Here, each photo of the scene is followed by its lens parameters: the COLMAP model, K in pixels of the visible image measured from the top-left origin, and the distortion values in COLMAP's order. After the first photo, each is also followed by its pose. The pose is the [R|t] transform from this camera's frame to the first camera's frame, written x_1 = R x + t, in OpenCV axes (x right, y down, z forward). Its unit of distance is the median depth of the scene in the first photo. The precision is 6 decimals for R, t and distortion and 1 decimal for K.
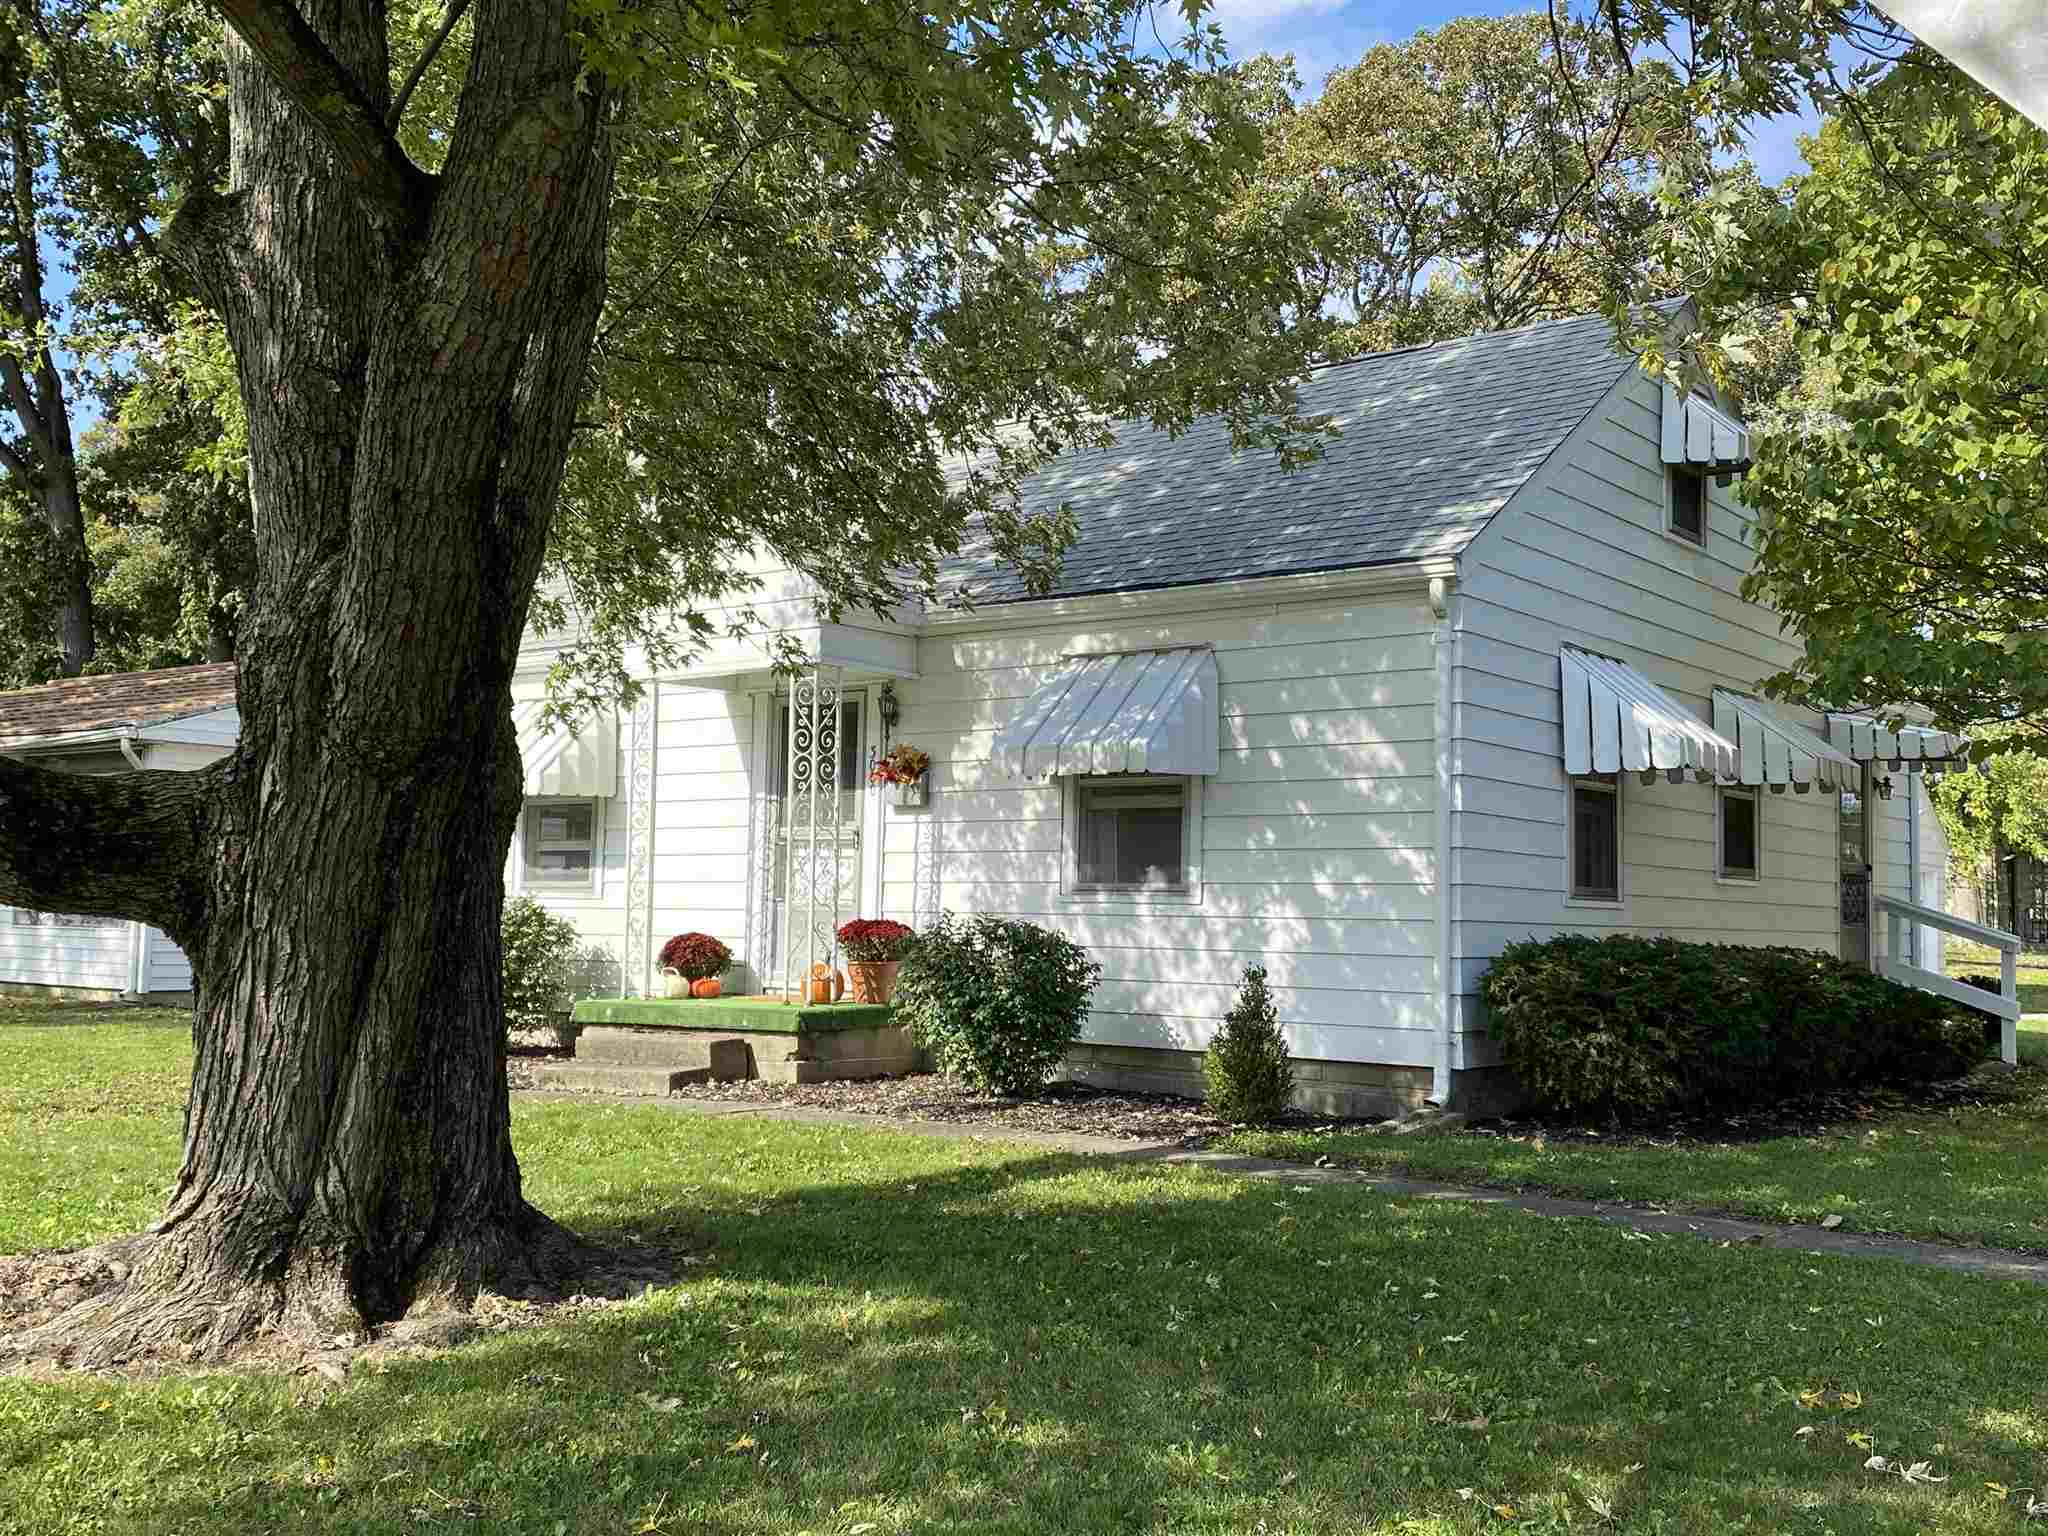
lens RADIAL K [[2020.9, 0, 1024.0], [0, 2020.9, 768.0], [0, 0, 1]] dist [0.006692, 0.001380]
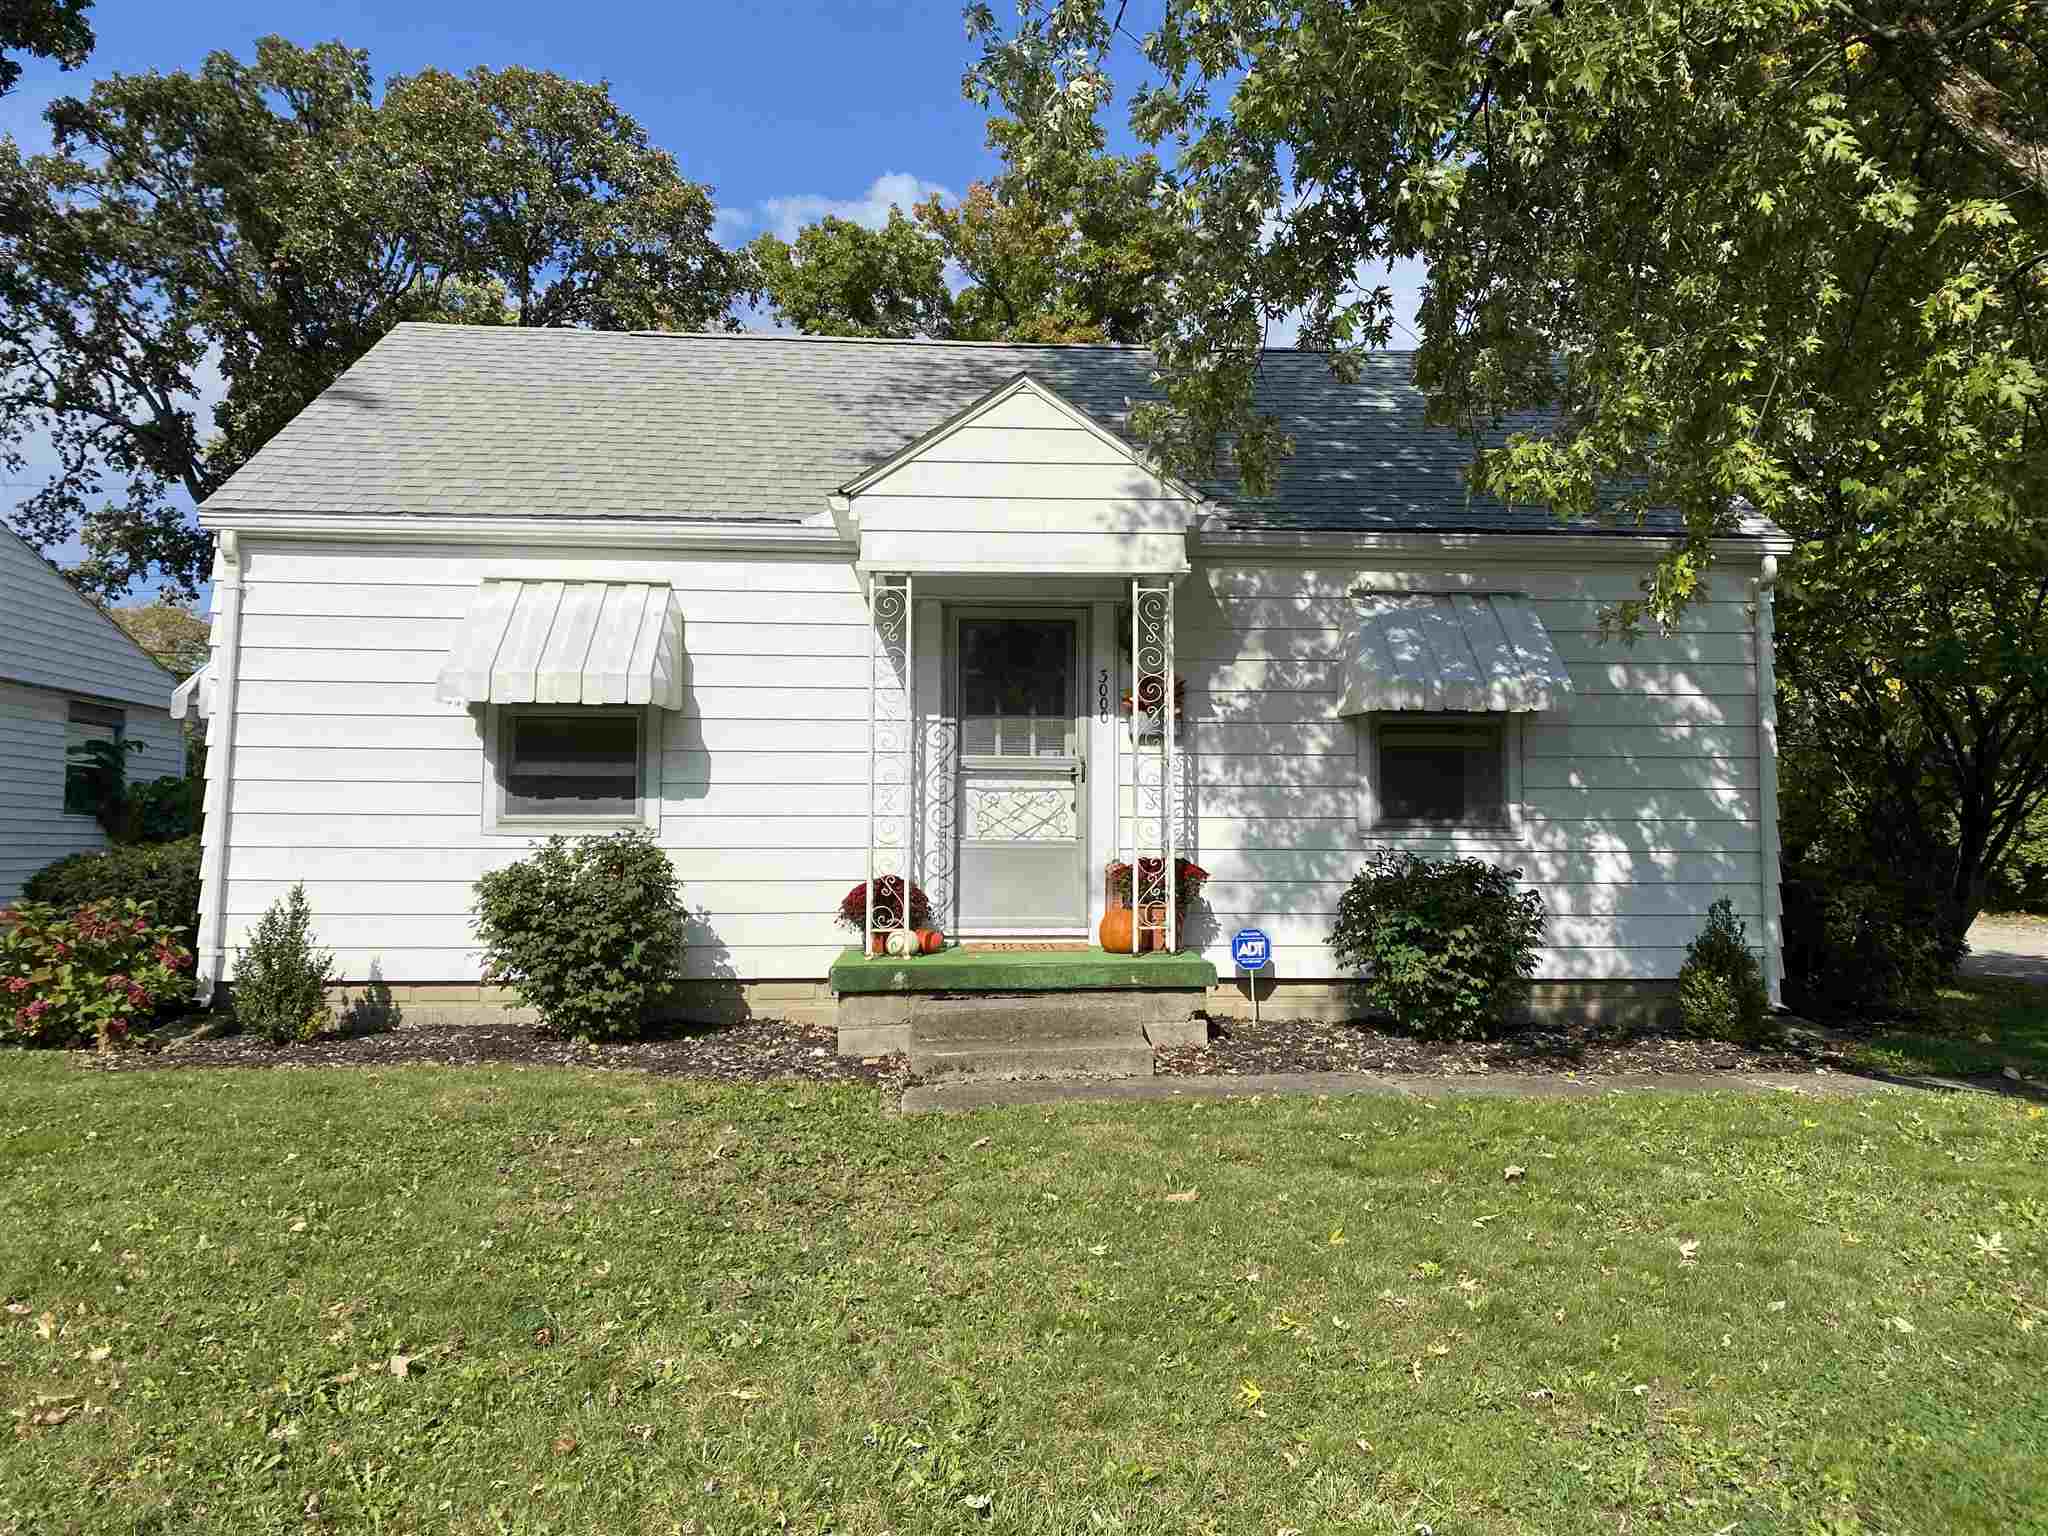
lens RADIAL K [[1570.3, 0, 1024.0], [0, 1570.3, 768.0], [0, 0, 1]] dist [-0.003877, -0.001864]
pose [[0.763567, 0.019859, 0.645423, -0.596666], [-0.039371, 0.999099, 0.015836, 0.025733], [-0.644527, -0.037503, 0.763661, 0.508849]]
